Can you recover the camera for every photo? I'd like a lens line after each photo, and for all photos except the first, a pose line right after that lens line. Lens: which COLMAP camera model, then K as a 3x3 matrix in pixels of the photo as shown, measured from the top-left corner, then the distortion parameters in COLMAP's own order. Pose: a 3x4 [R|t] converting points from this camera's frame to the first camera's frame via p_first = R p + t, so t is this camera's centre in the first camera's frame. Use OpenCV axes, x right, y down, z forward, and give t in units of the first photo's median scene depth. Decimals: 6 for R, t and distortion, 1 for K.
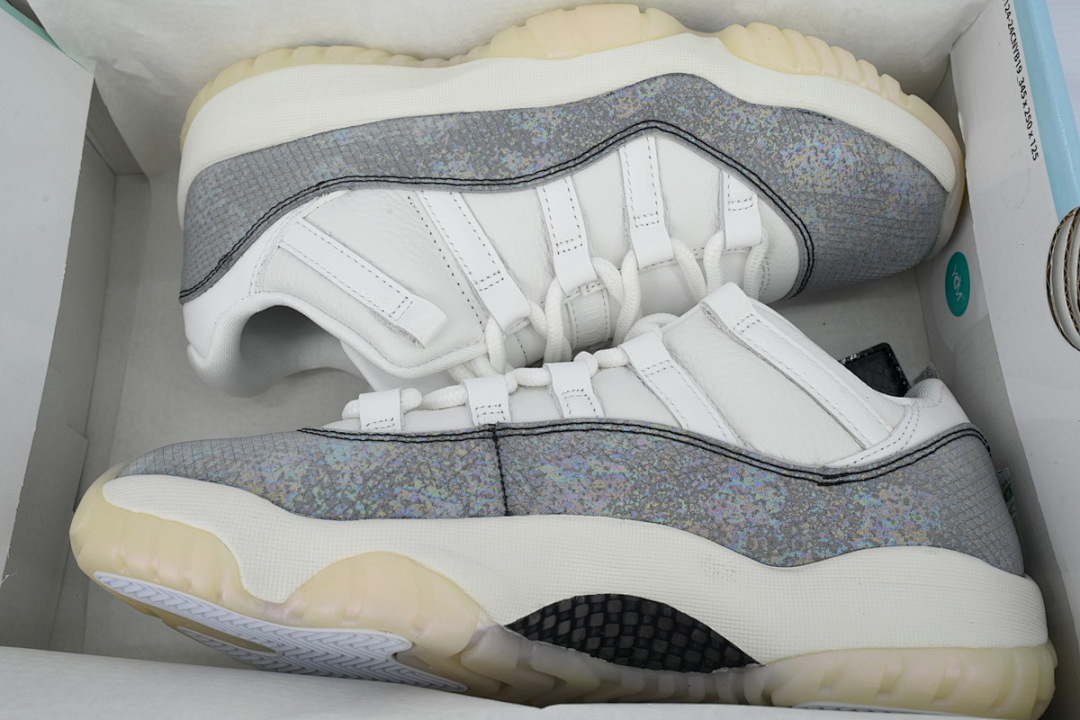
lens RADIAL K [[952.3, 0, 538.2], [0, 952.3, 360.2], [0, 0, 1]] dist [0.015270, 0.004257]
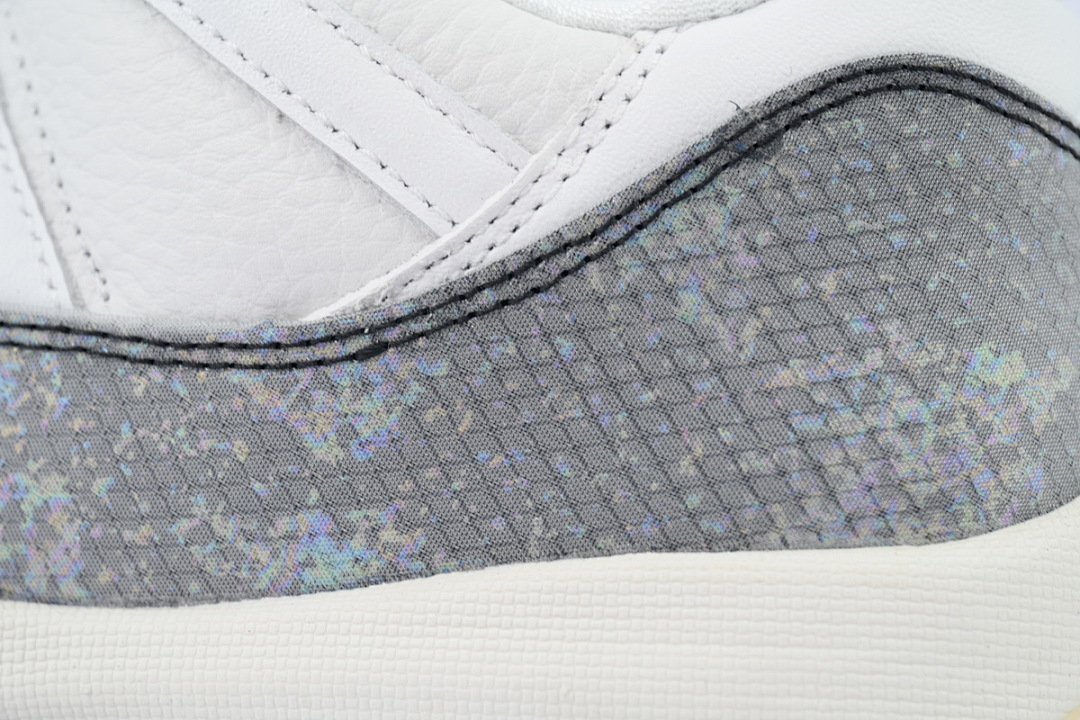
lens RADIAL K [[3601.4, 0, 540.1], [0, 3601.4, 359.6], [0, 0, 1]] dist [-0.072715, 0.000000]
pose [[-0.903373, 0.004471, 0.428832, -0.751839], [0.162879, -0.921442, 0.352726, -0.570412], [0.396721, 0.388491, 0.831678, 0.109160]]
